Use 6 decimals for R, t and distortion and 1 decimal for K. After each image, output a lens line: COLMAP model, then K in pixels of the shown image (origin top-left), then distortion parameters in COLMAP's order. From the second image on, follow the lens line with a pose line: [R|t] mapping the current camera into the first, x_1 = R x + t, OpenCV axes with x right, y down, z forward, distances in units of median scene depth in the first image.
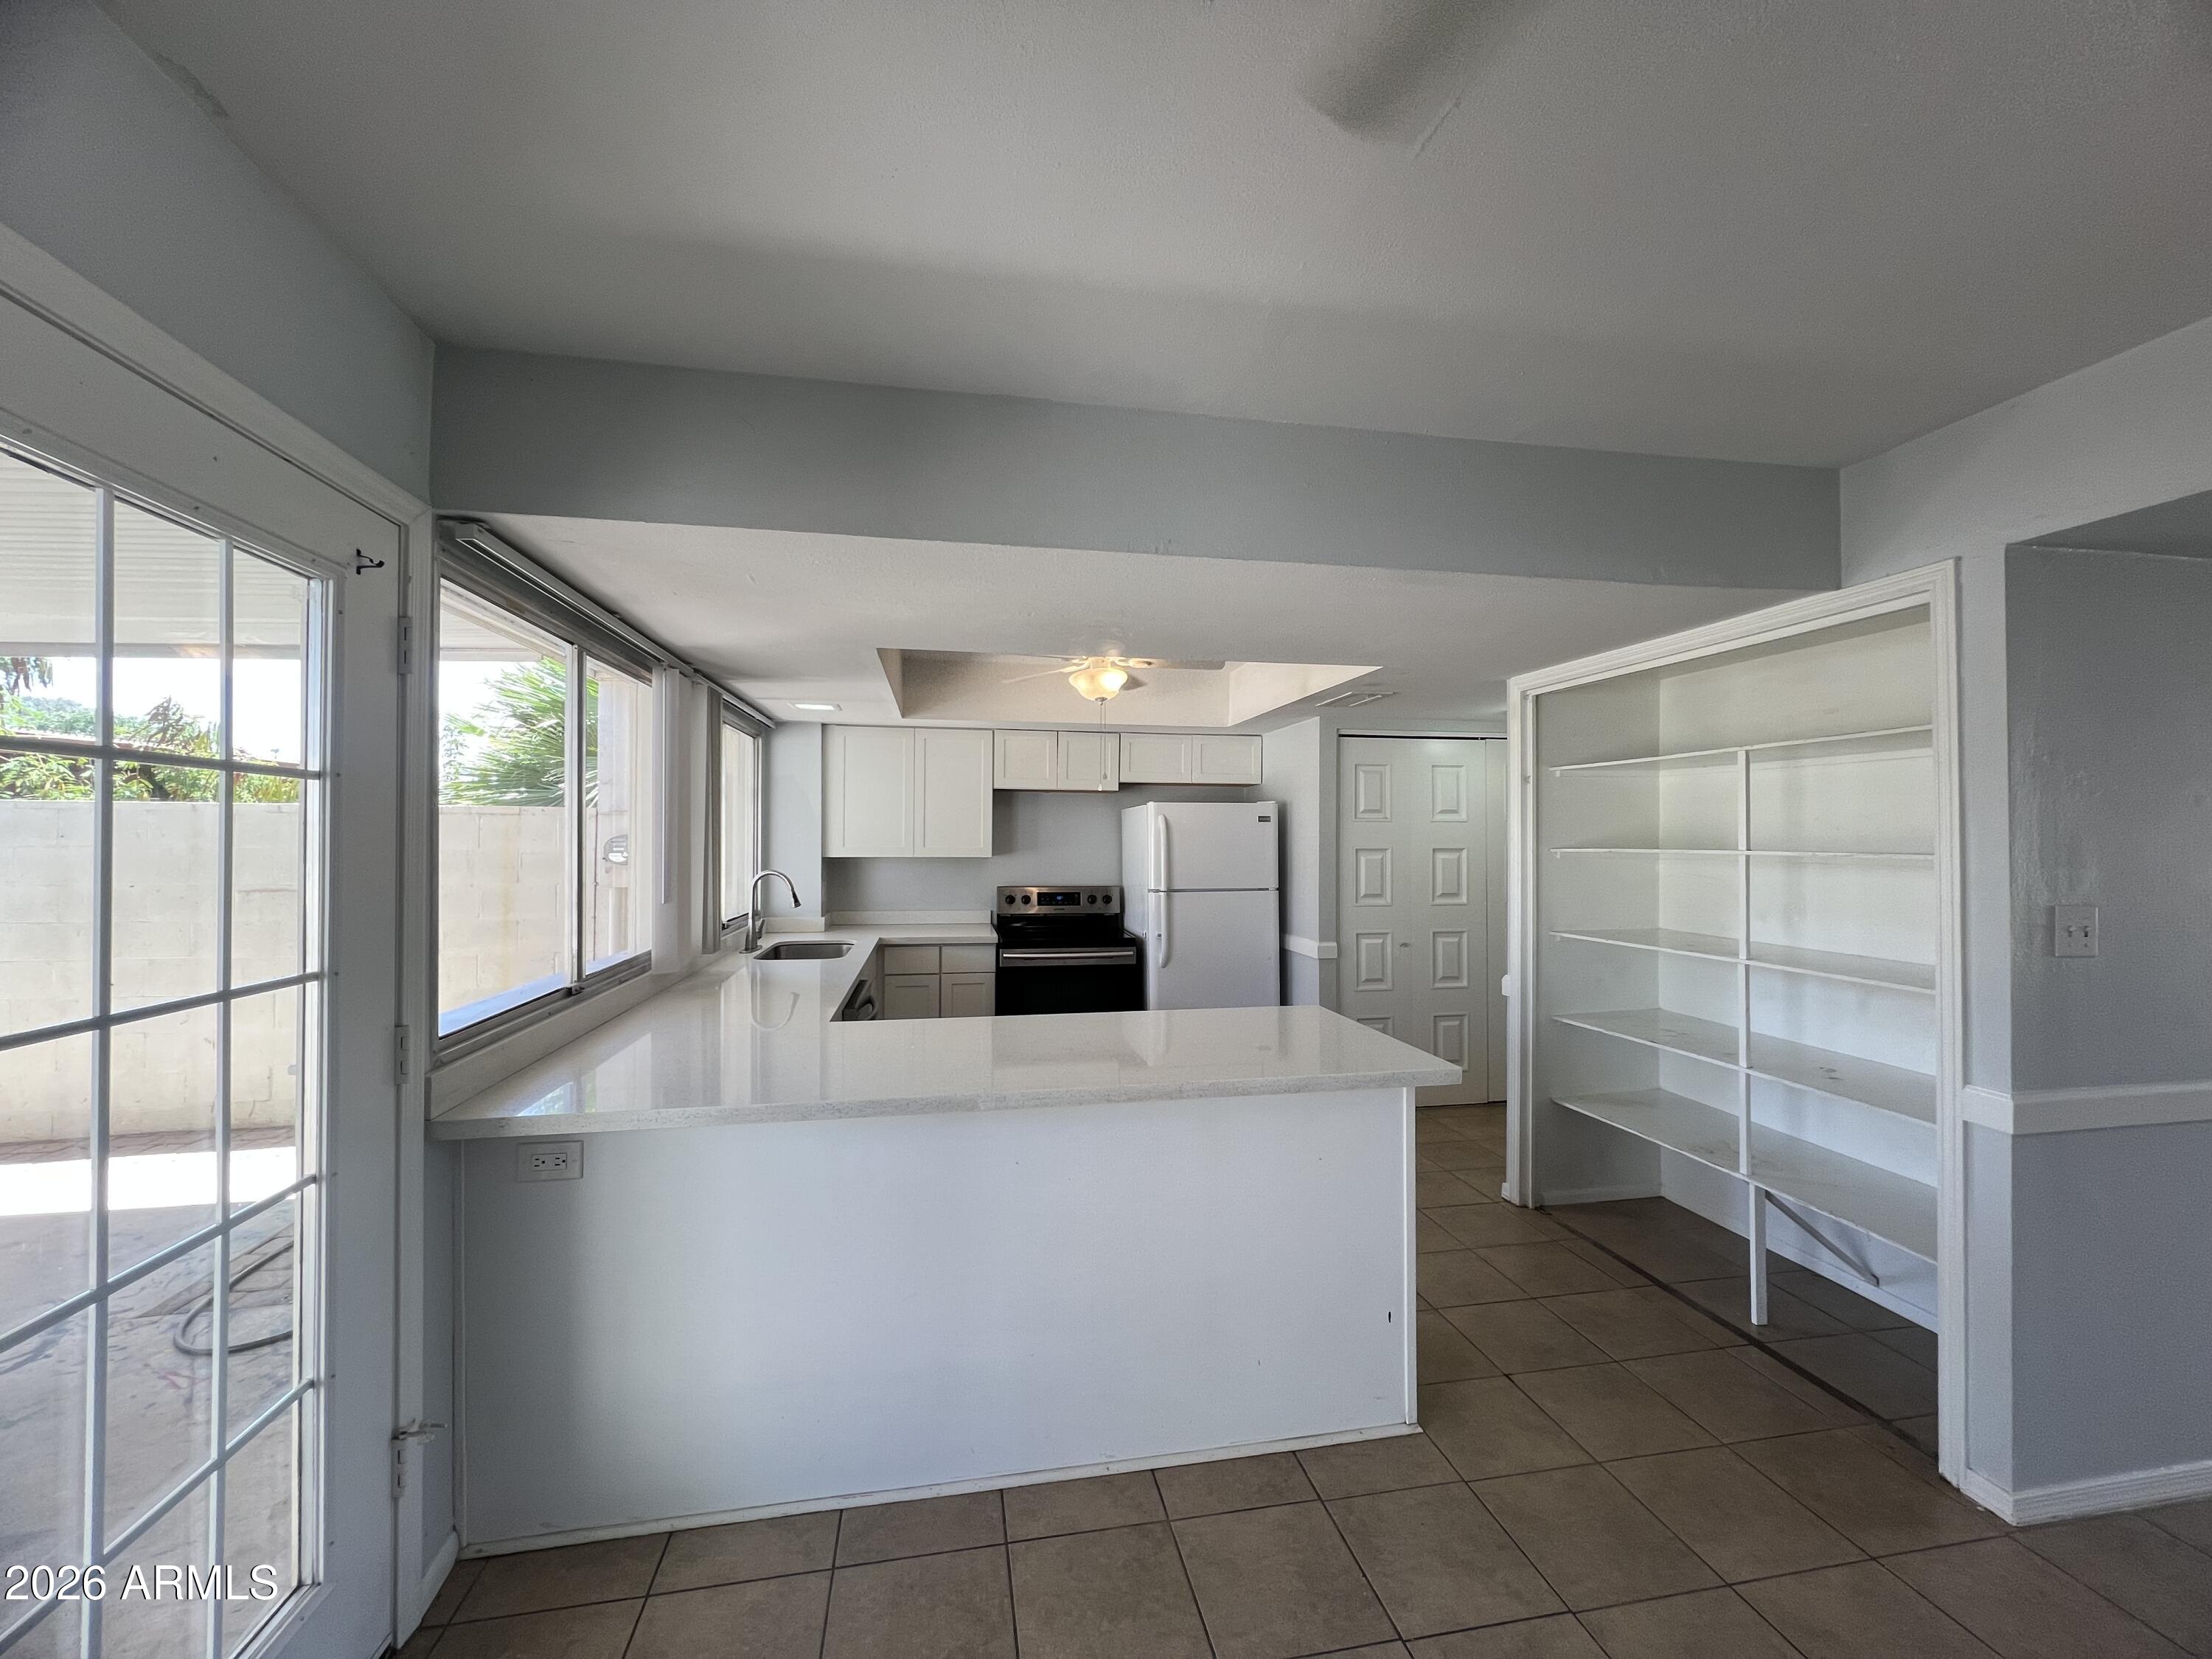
lens RADIAL K [[887.8, 0, 1106.0], [0, 887.8, 829.5], [0, 0, 1]] dist [-0.000440, -0.000003]
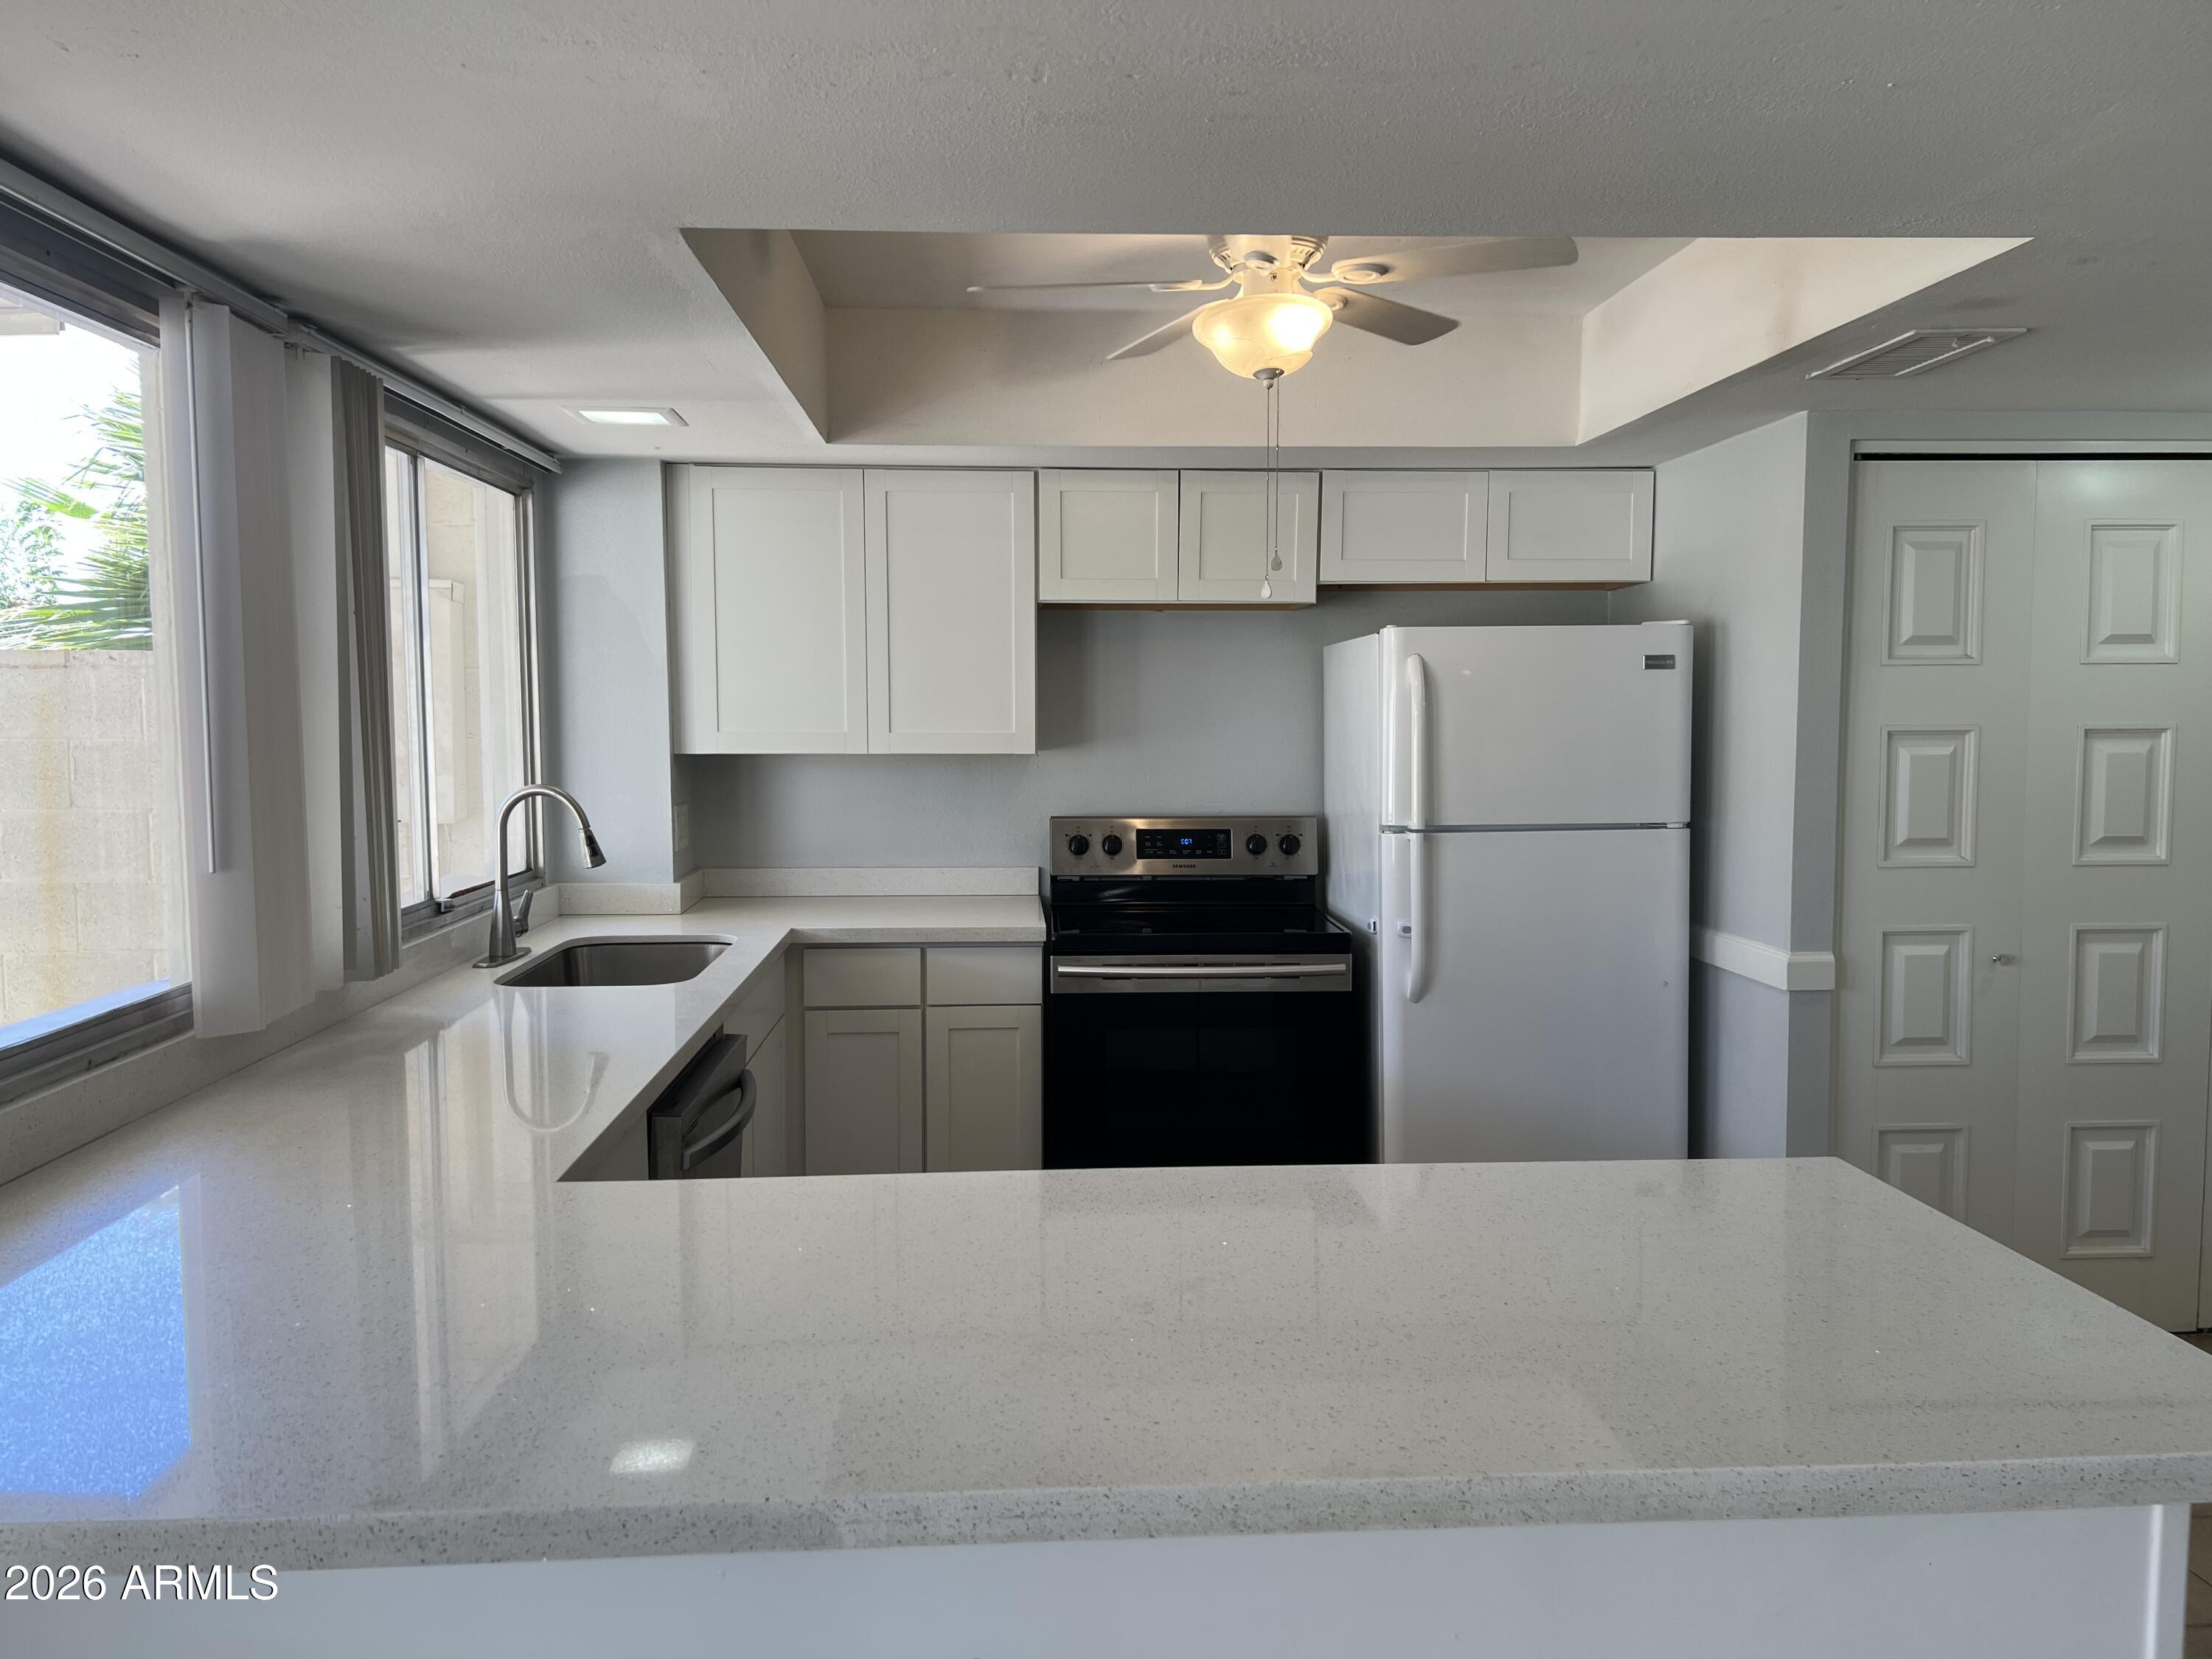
lens RADIAL K [[1583.0, 0, 1106.0], [0, 1583.0, 829.5], [0, 0, 1]] dist [0.061532, -0.063252]
pose [[0.991588, 0.003778, -0.129380, 0.013653], [0.007360, 0.996311, 0.085498, 0.000726], [0.129226, -0.085731, 0.987902, 0.201455]]
